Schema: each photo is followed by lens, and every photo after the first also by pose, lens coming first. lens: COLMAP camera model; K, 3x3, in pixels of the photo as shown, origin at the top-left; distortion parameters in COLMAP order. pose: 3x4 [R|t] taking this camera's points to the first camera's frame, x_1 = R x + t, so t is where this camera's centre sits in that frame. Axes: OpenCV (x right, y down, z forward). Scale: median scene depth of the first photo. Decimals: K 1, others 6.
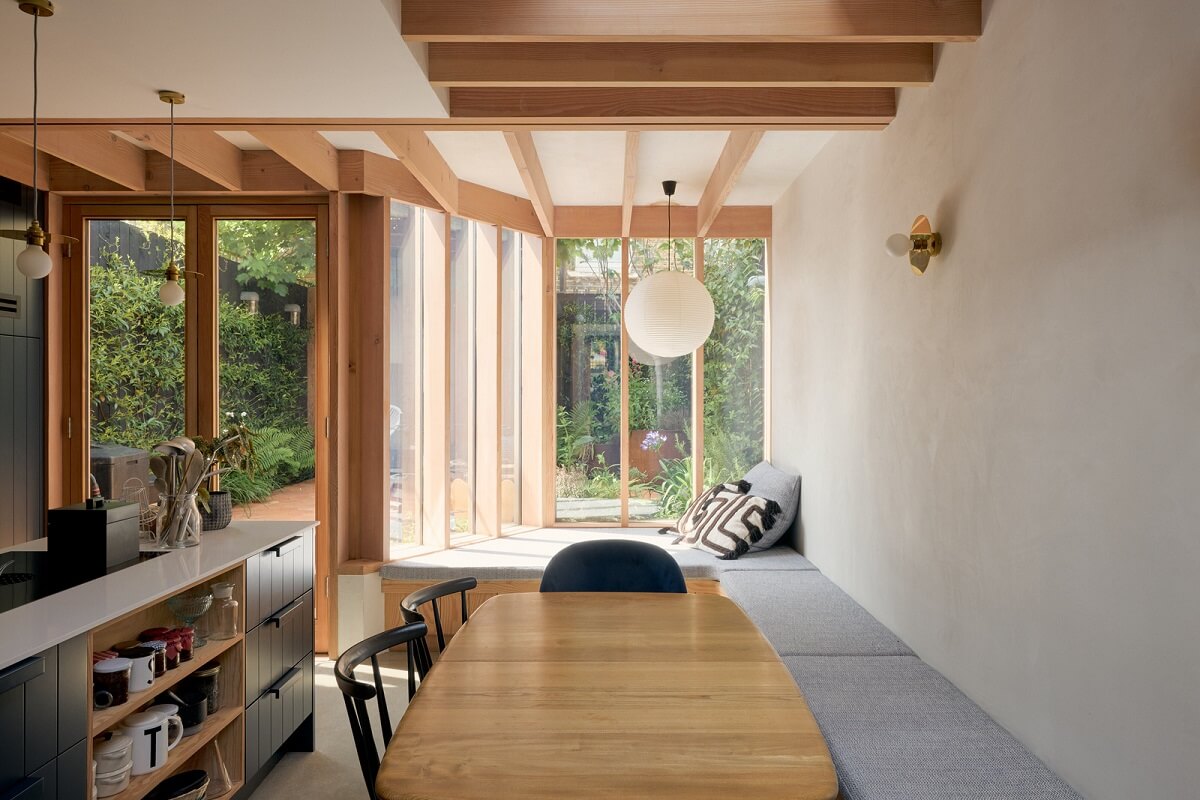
lens RADIAL K [[846.6, 0, 600.0], [0, 846.6, 400.0], [0, 0, 1]] dist [-0.003023, -0.001388]
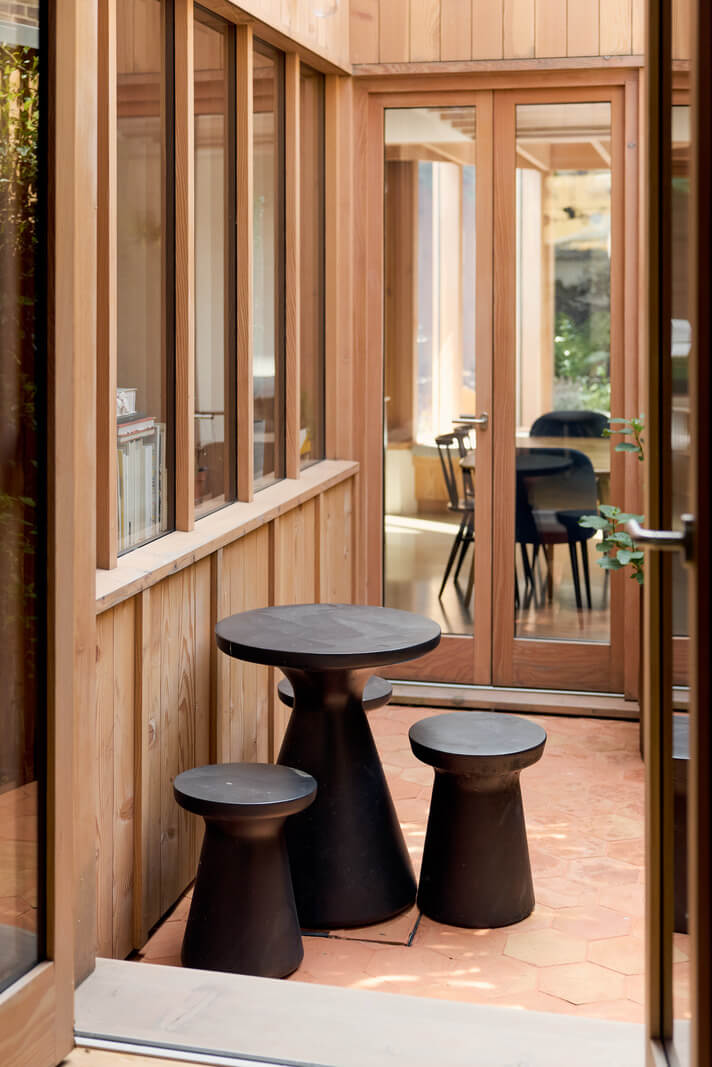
lens RADIAL K [[1506.0, 0, 356.0], [0, 1506.0, 533.5], [0, 0, 1]] dist [-0.001925, -0.021128]
pose [[0.976450, 0.029175, -0.213763, 0.130190], [0.004746, 0.987670, 0.156480, -0.028138], [0.215693, -0.153810, 0.964271, -1.040917]]
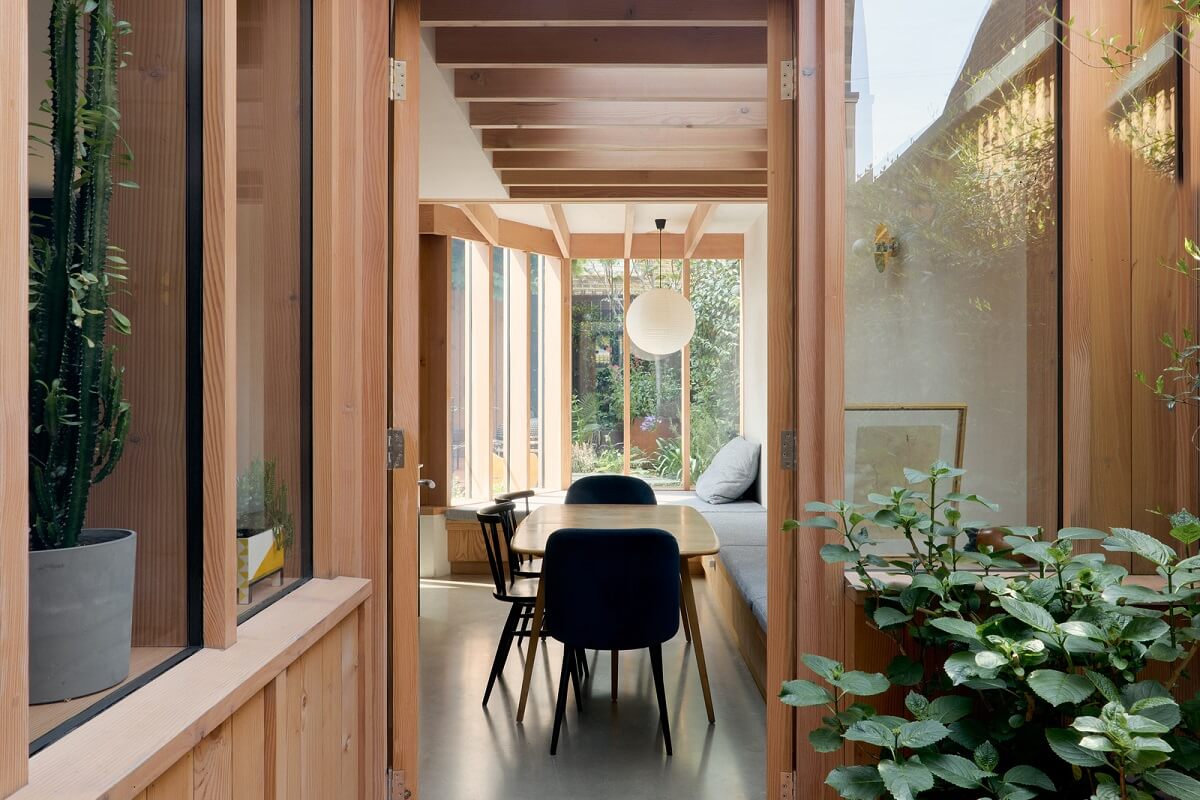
lens RADIAL K [[912.7, 0, 600.0], [0, 912.7, 400.0], [0, 0, 1]] dist [0.000143, -0.000171]
pose [[0.999993, -0.001092, -0.003645, -0.005546], [0.001101, 0.999996, 0.002713, 0.013968], [0.003642, -0.002717, 0.999990, -0.357245]]
